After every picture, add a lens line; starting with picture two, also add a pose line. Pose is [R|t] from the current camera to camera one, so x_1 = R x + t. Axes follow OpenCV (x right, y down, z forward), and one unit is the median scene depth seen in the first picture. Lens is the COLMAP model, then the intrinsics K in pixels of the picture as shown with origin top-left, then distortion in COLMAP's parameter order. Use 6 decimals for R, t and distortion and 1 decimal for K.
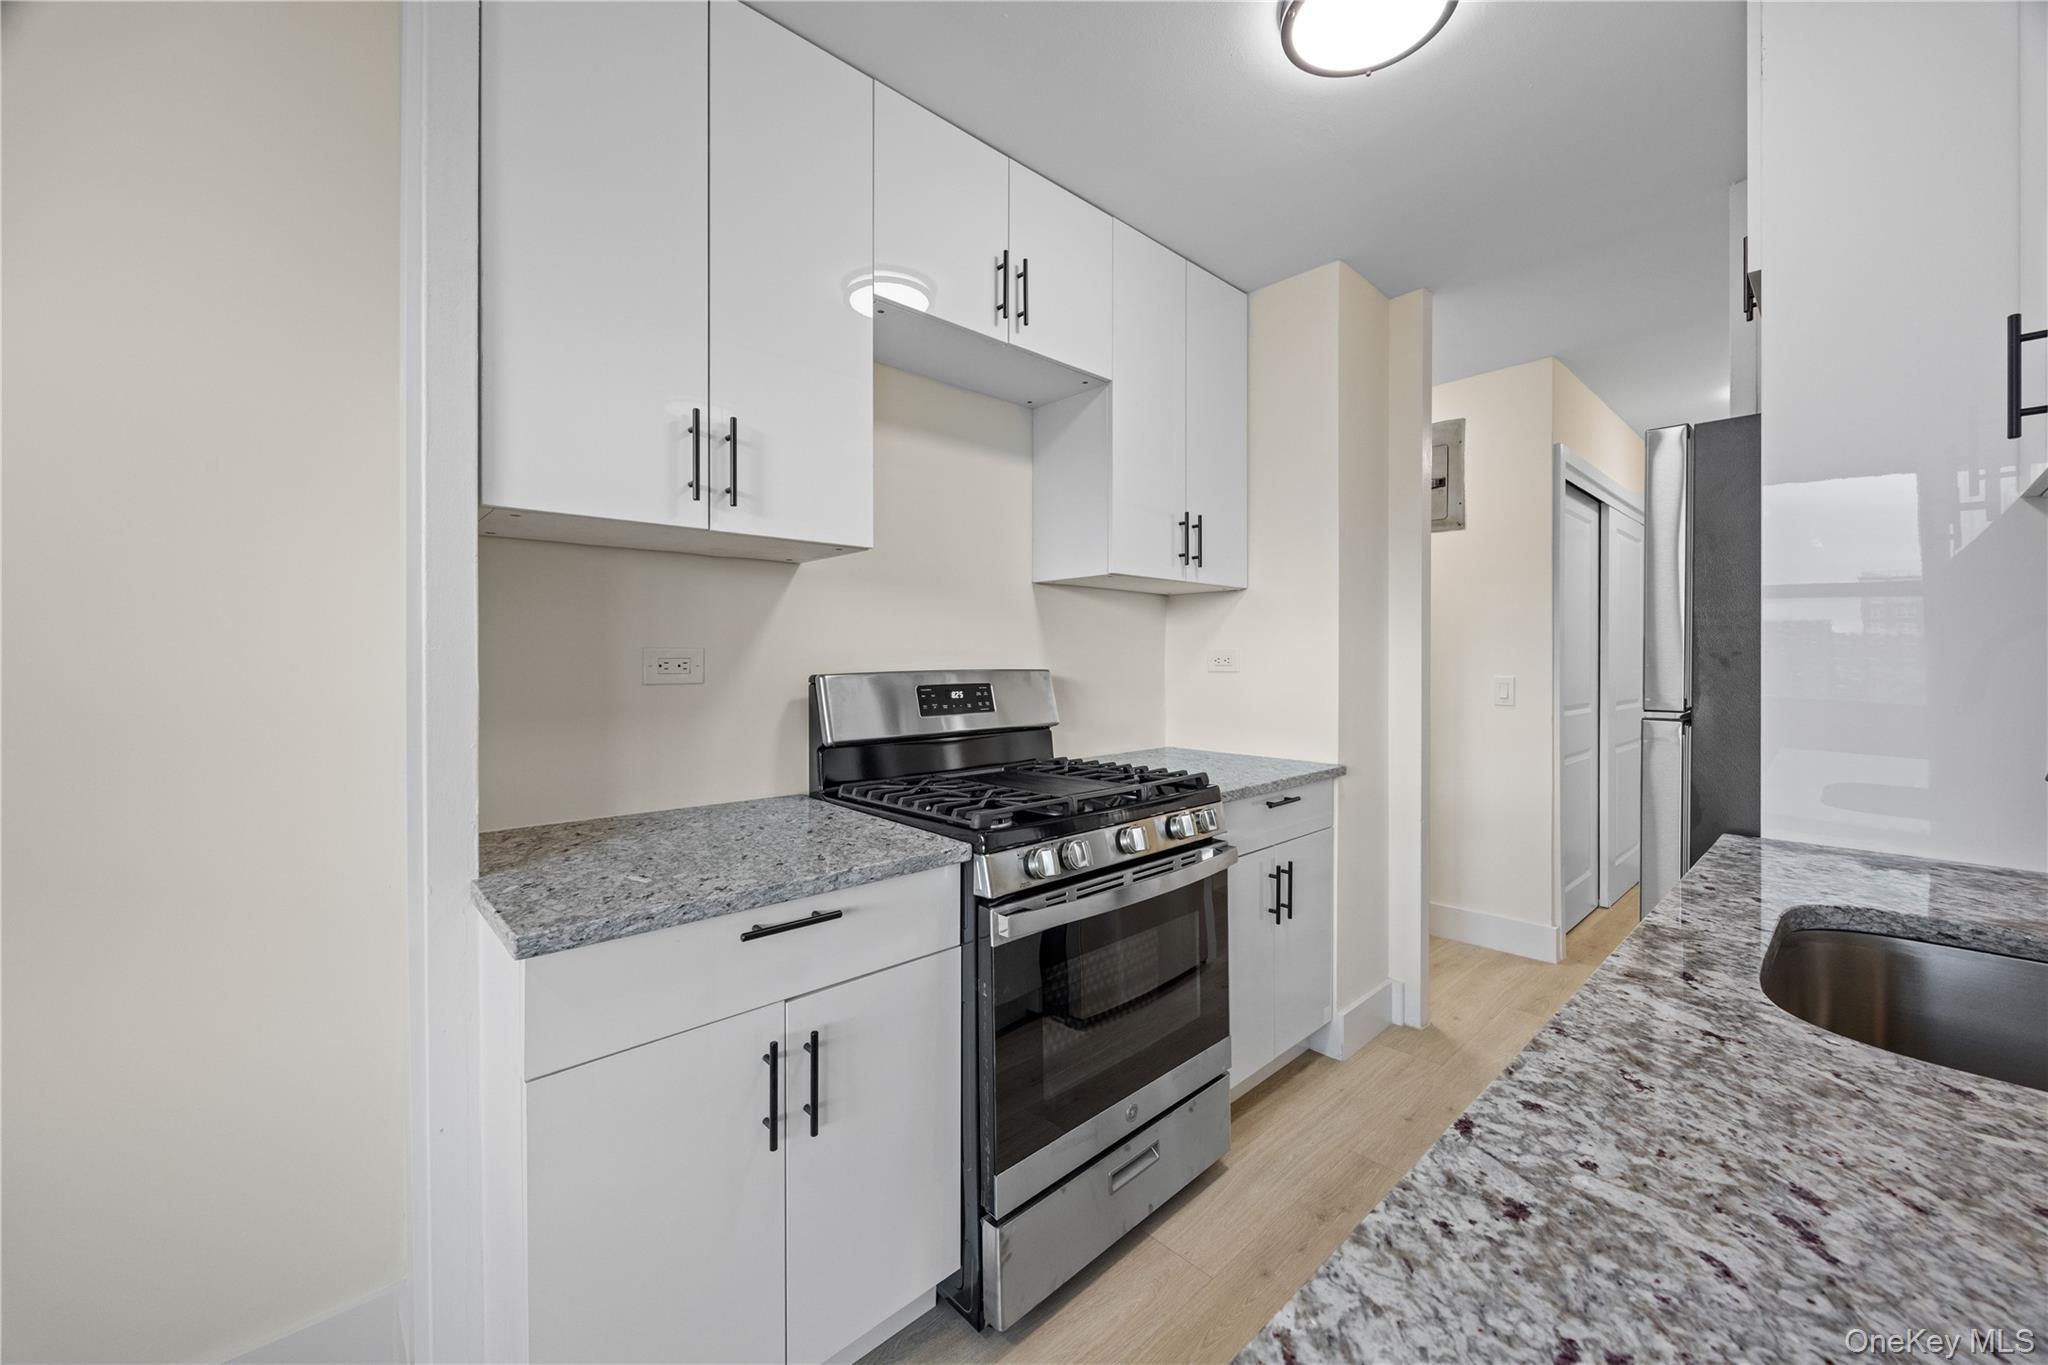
lens RADIAL K [[780.4, 0, 1027.9], [0, 780.4, 661.1], [0, 0, 1]] dist [-0.002483, 0.000868]
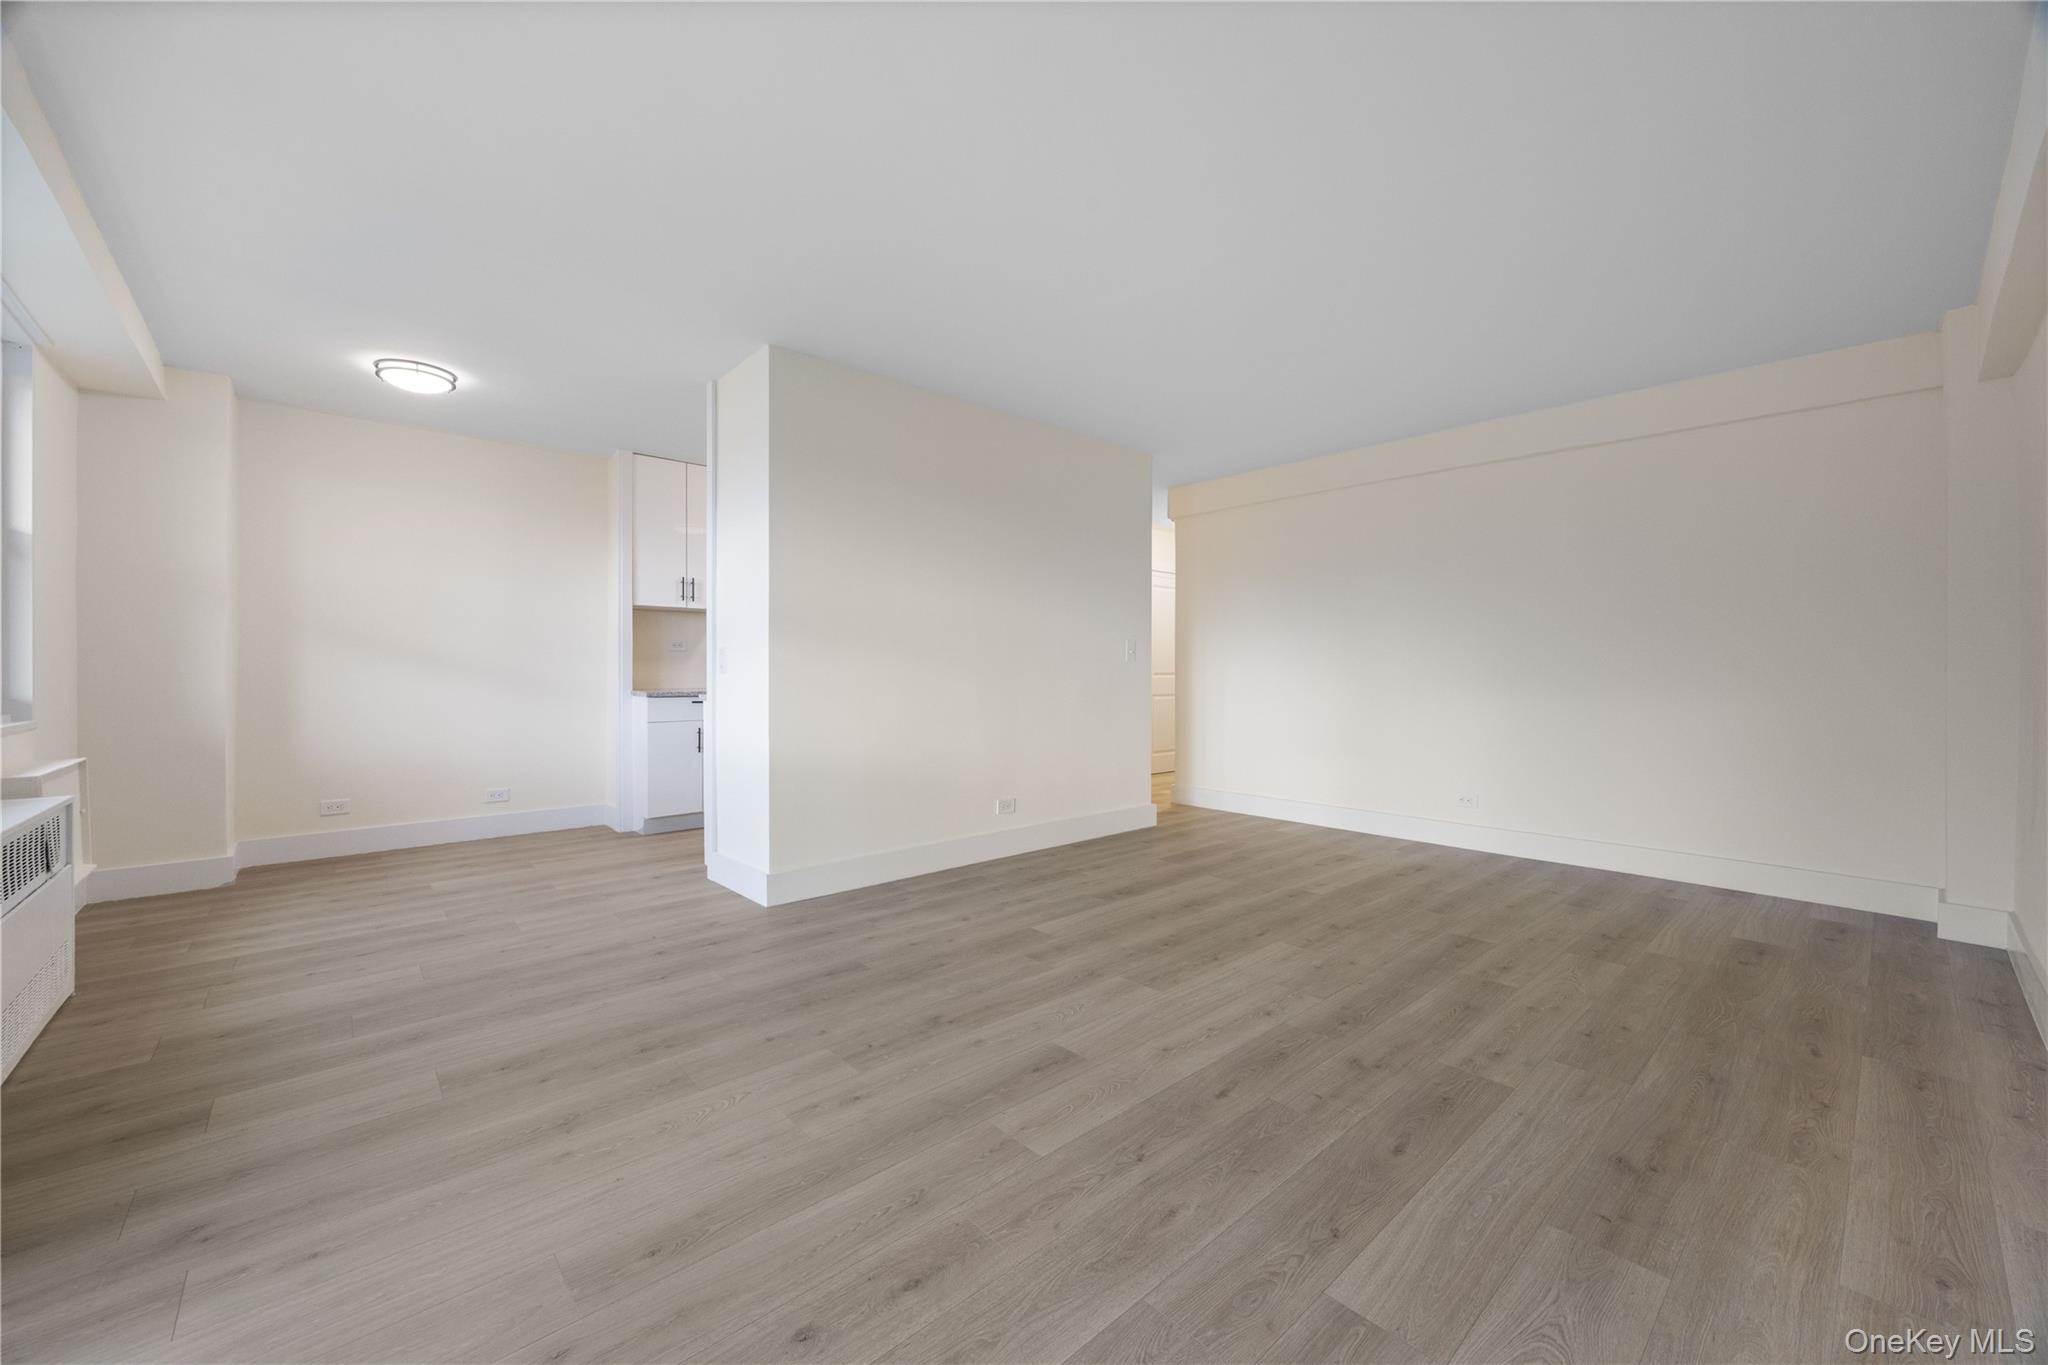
lens RADIAL K [[780.4, 0, 1017.5], [0, 780.4, 671.8], [0, 0, 1]] dist [-0.002483, 0.000868]
pose [[0.999517, 0.001867, -0.031022, 1.335743], [-0.002033, 0.999984, -0.005331, 0.161453], [0.031011, 0.005392, 0.999504, -2.772690]]
